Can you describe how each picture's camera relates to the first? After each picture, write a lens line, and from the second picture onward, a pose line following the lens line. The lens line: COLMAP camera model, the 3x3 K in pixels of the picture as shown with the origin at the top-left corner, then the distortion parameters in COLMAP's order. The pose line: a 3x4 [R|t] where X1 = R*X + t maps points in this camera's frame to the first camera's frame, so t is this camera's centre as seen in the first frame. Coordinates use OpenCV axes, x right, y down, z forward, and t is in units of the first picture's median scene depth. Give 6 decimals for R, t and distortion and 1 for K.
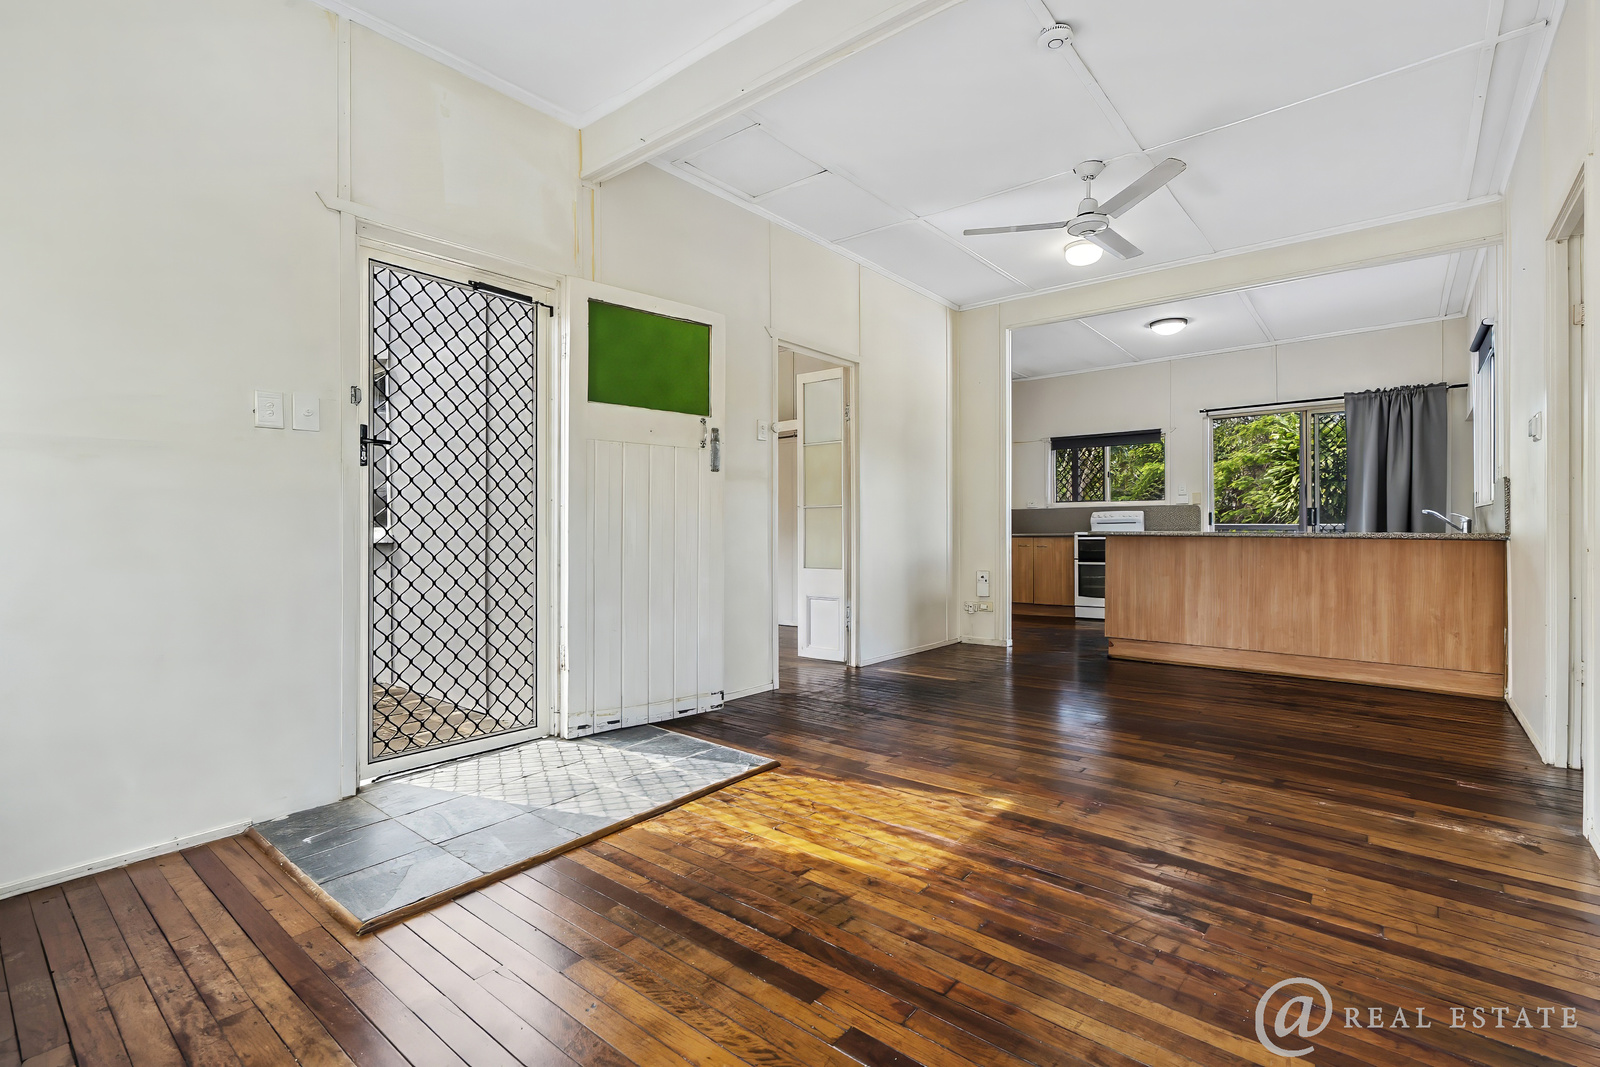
lens RADIAL K [[727.0, 0, 783.8], [0, 727.0, 532.2], [0, 0, 1]] dist [-0.006023, -0.000701]
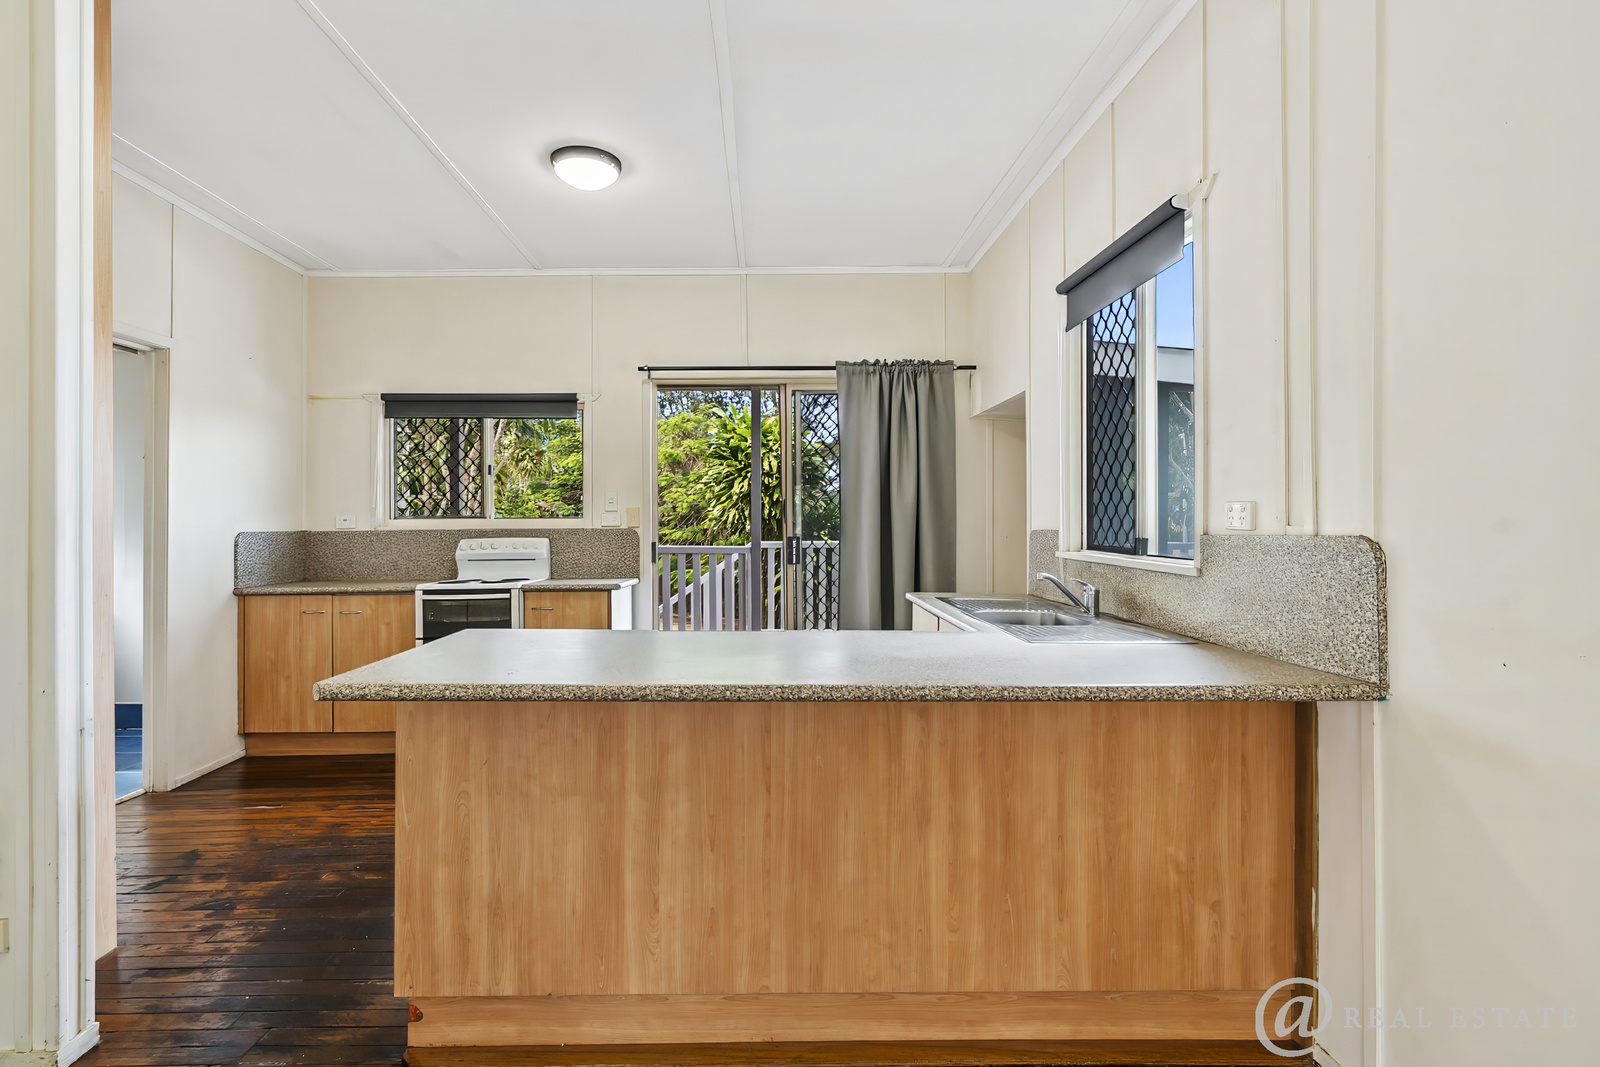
lens RADIAL K [[727.0, 0, 762.8], [0, 727.0, 515.7], [0, 0, 1]] dist [-0.006023, -0.000701]
pose [[0.756666, -0.000027, 0.653802, 0.303466], [0.002430, 0.999993, -0.002771, -0.053193], [-0.653797, 0.003685, 0.756661, 0.559511]]
